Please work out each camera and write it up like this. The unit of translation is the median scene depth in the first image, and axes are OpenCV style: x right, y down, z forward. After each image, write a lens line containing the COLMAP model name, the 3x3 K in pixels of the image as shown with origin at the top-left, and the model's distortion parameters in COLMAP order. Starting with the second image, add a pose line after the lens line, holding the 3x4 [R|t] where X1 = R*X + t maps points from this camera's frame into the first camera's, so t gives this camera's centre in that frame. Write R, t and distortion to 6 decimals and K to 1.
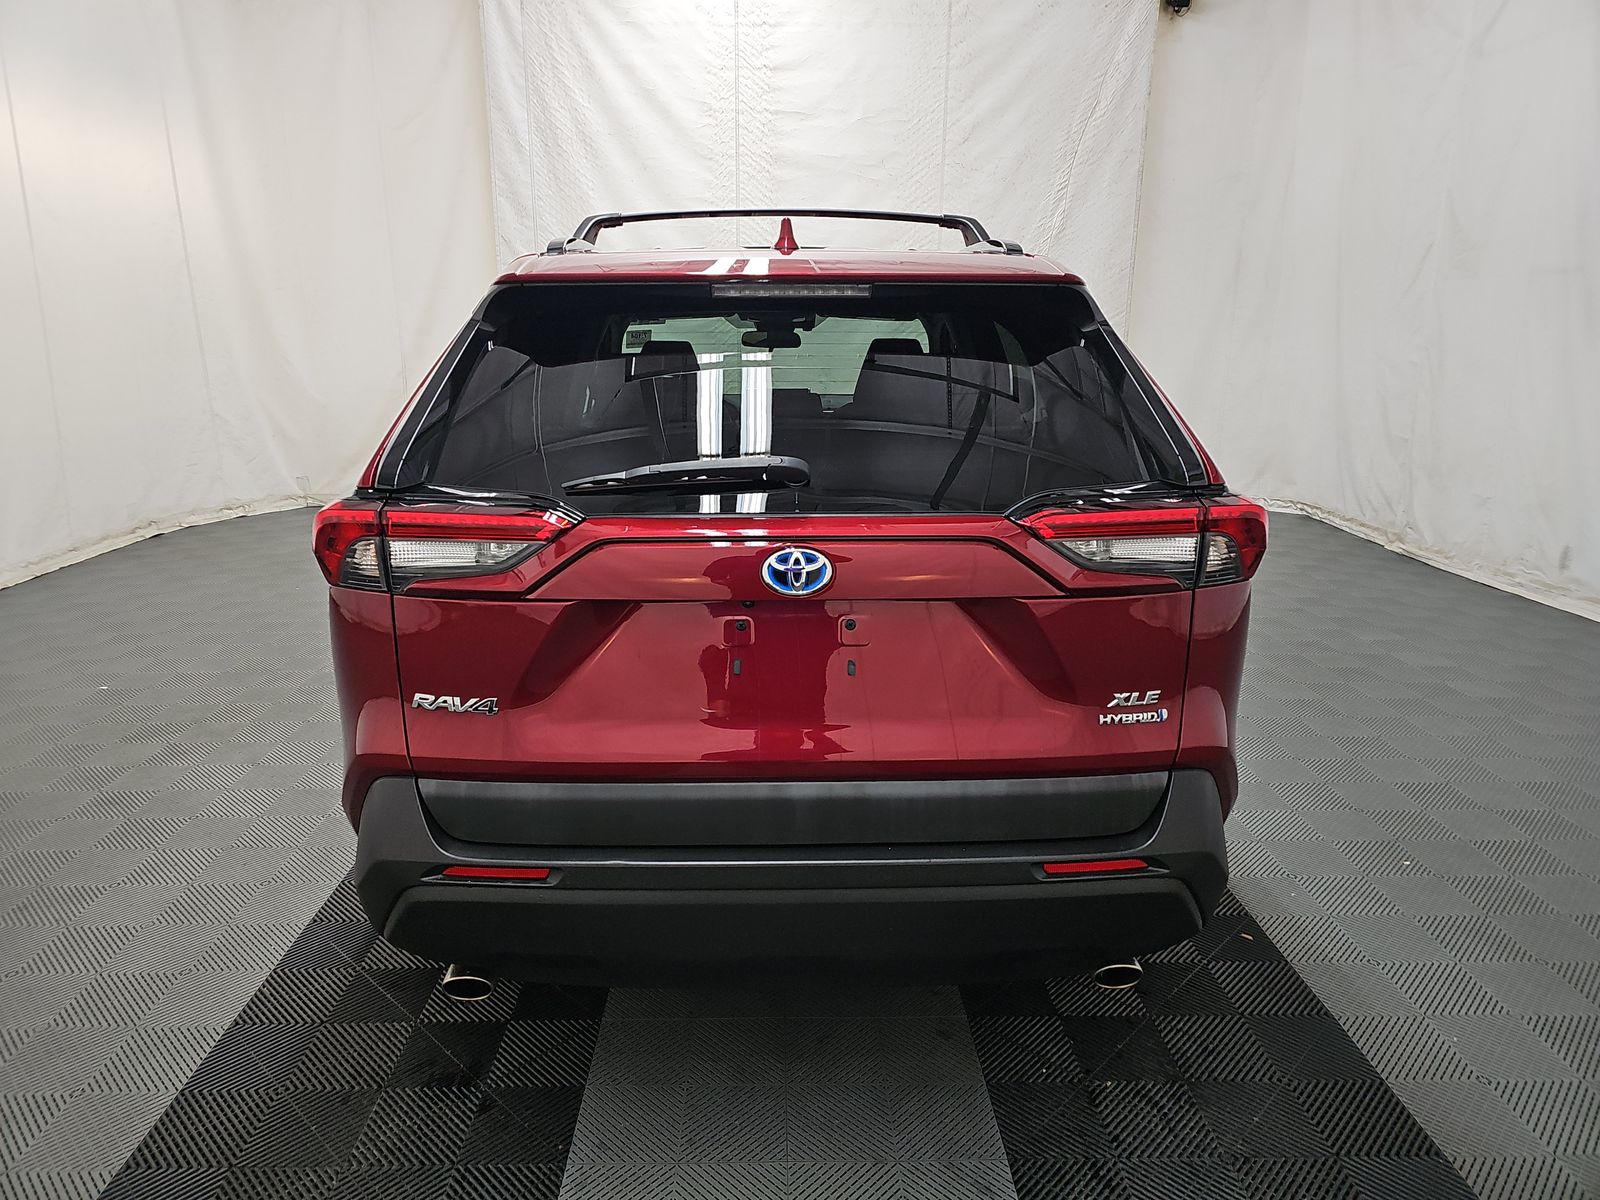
lens RADIAL K [[1063.5, 0, 800.7], [0, 1063.5, 592.9], [0, 0, 1]] dist [0.044185, -0.019836]
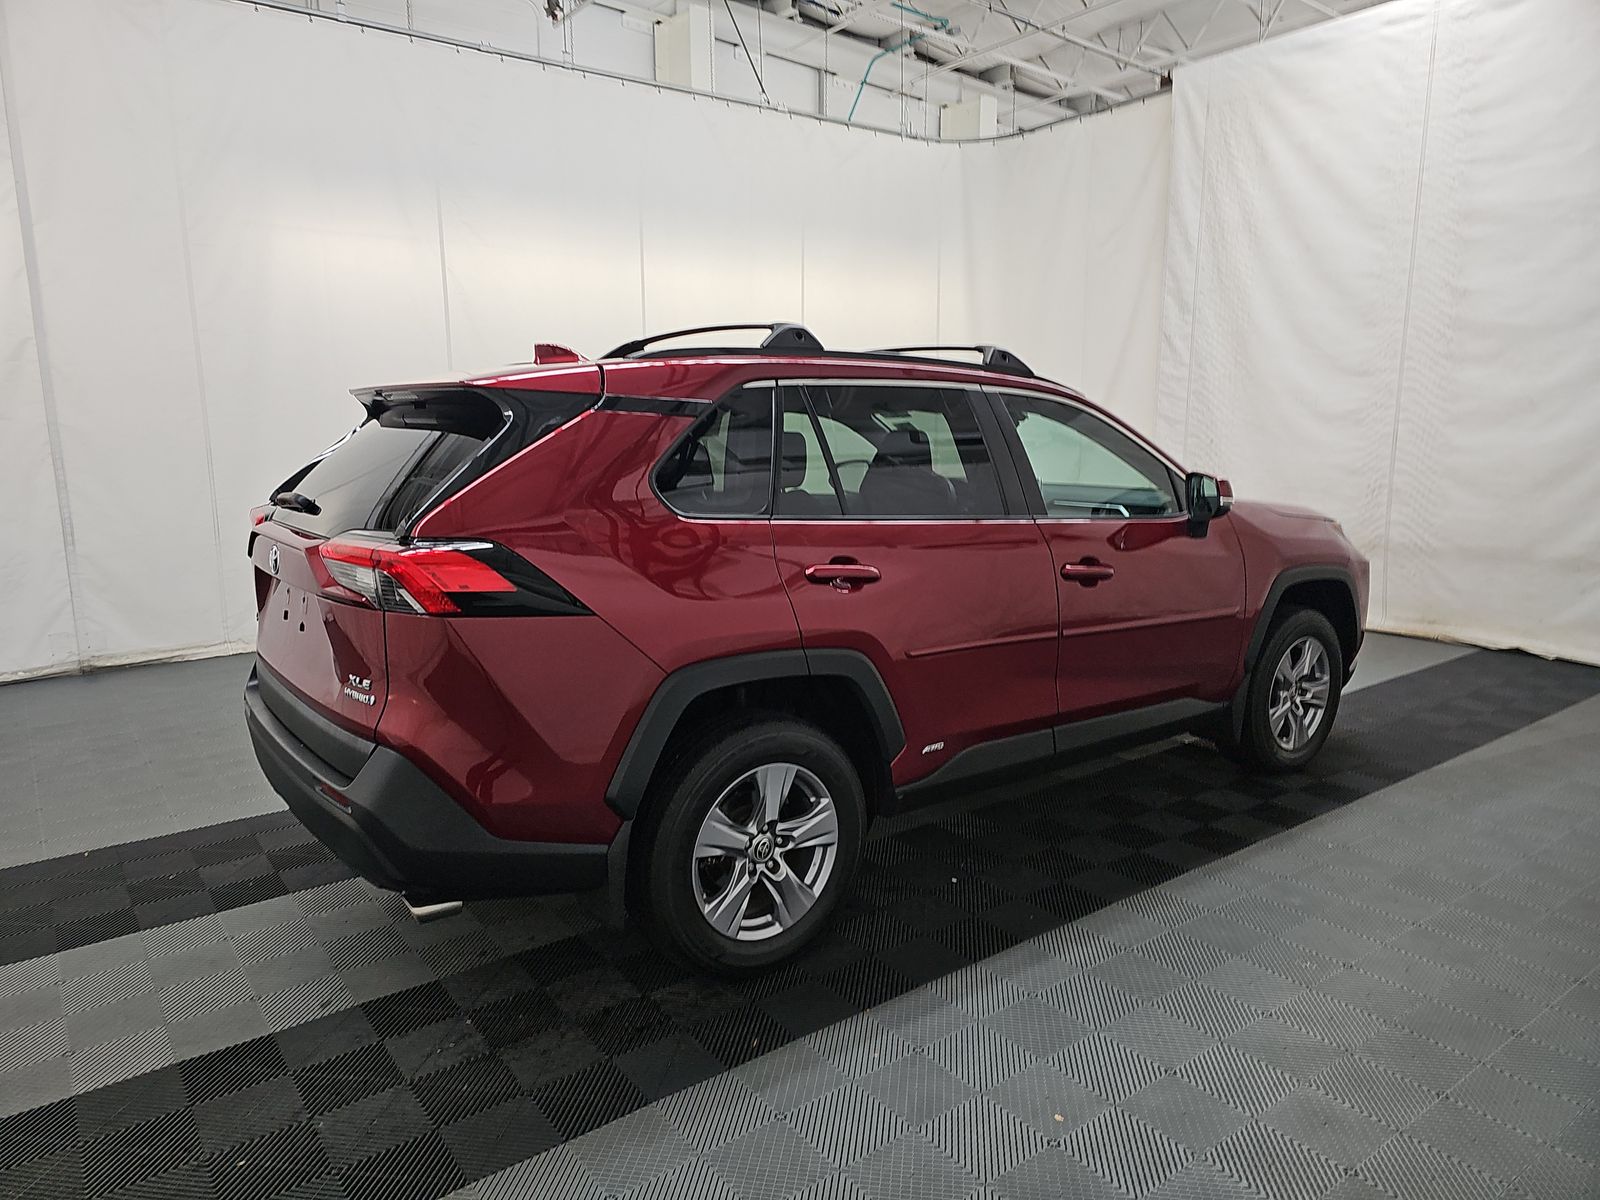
lens RADIAL K [[1063.5, 0, 794.2], [0, 1063.5, 602.2], [0, 0, 1]] dist [0.044185, -0.019836]
pose [[0.580295, 0.139522, -0.802366, 0.392291], [-0.198371, 0.979758, 0.026901, -0.033665], [0.789878, 0.143556, 0.596226, 0.137682]]
